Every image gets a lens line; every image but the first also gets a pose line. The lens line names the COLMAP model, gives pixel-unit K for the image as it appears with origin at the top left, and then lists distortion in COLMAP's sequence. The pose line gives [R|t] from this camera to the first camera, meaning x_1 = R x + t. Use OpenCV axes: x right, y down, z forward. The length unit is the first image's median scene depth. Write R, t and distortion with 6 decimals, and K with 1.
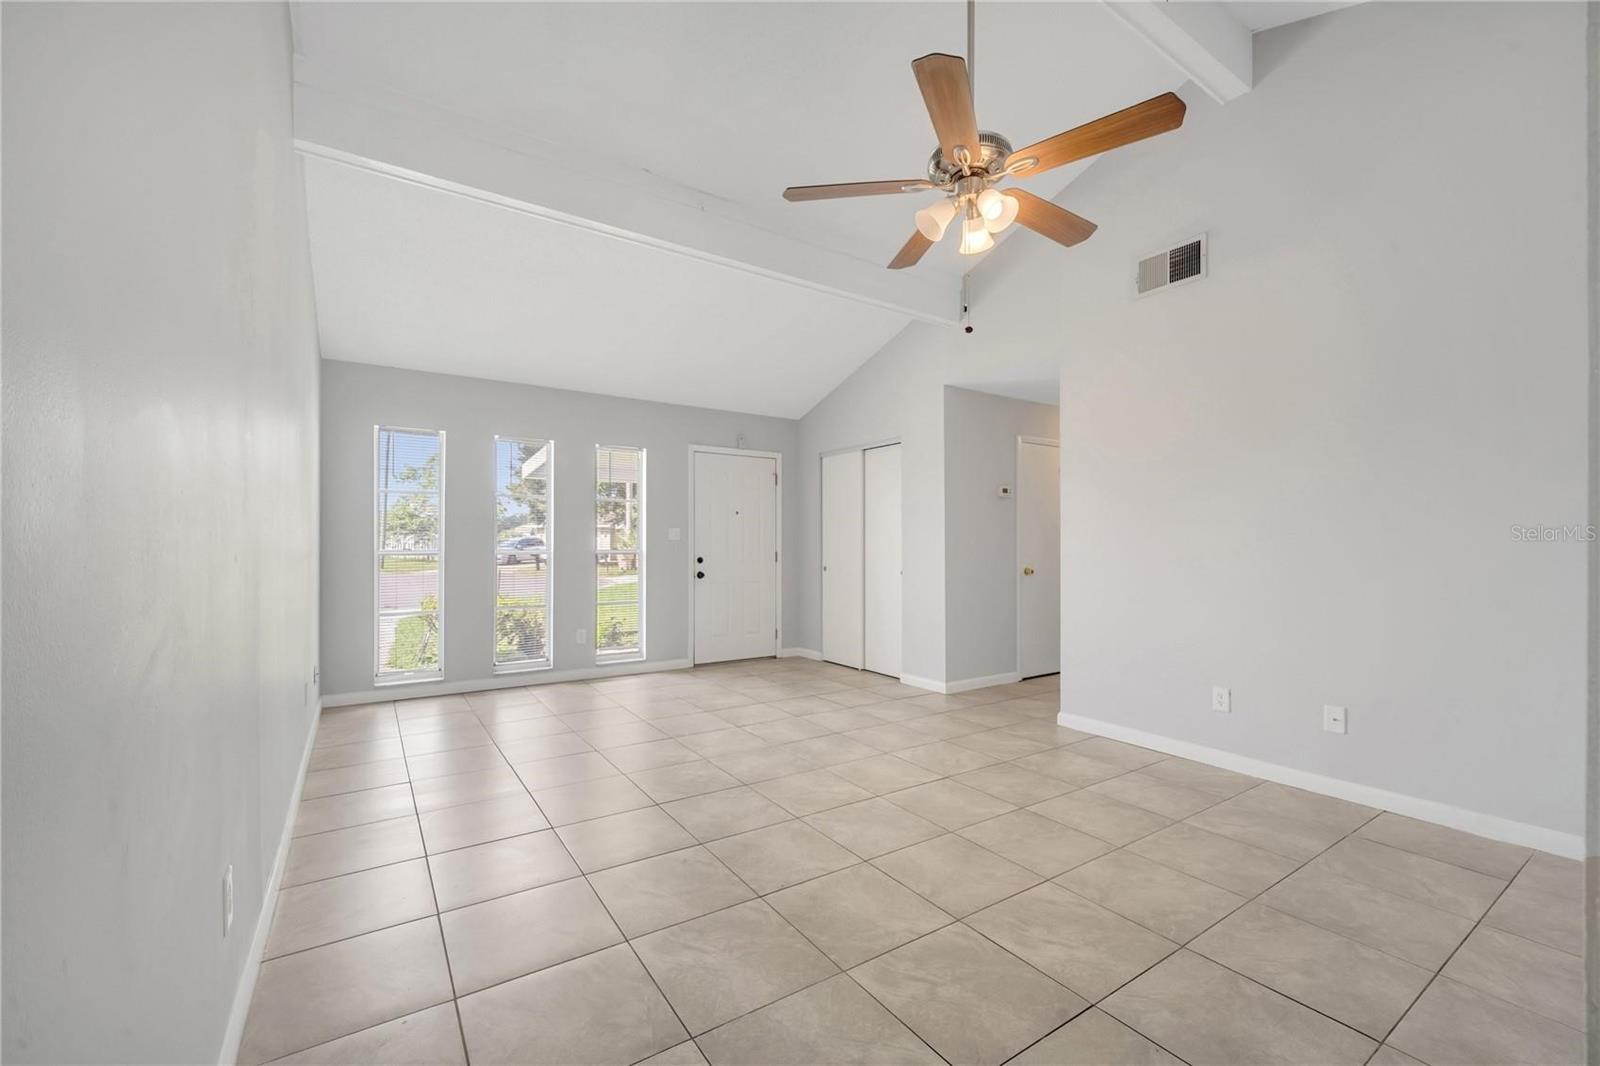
lens RADIAL K [[654.8, 0, 791.1], [0, 654.8, 544.7], [0, 0, 1]] dist [-0.002083, -0.000754]
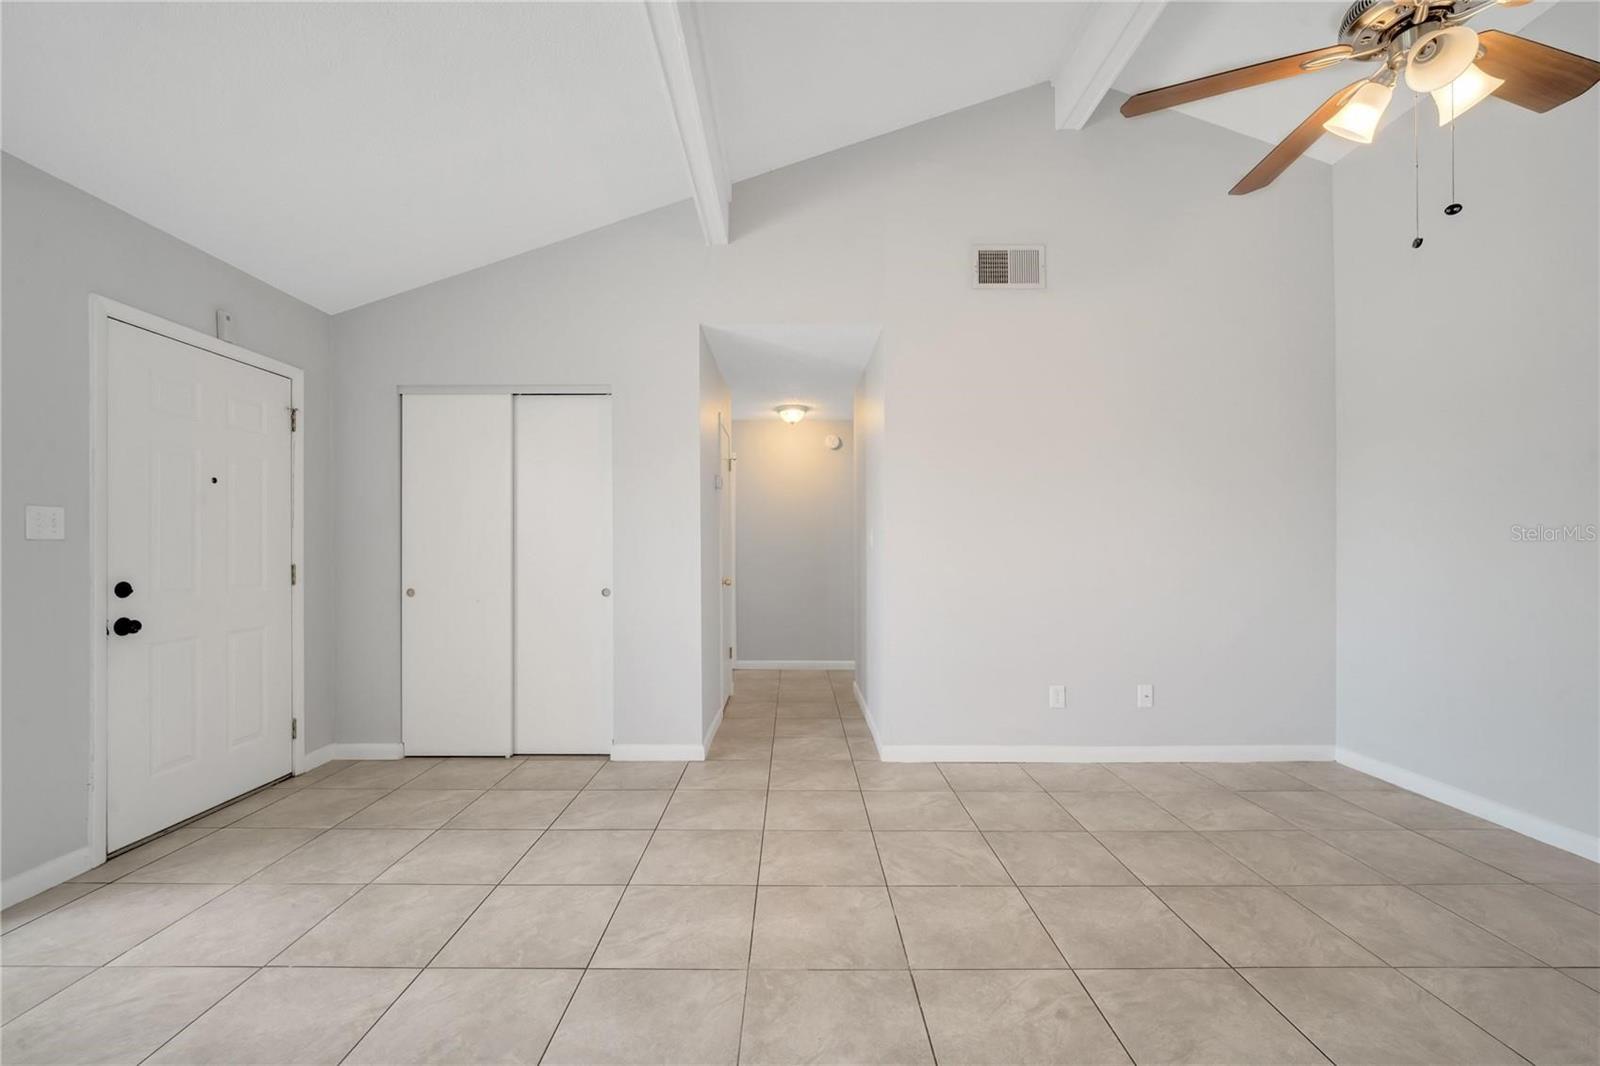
lens RADIAL K [[654.8, 0, 795.1], [0, 654.8, 546.0], [0, 0, 1]] dist [-0.004266, -0.000121]
pose [[0.545008, 0.002140, 0.838428, -0.333801], [0.002043, 0.999990, -0.003880, -0.000694], [-0.838429, 0.003827, 0.544998, 0.582955]]
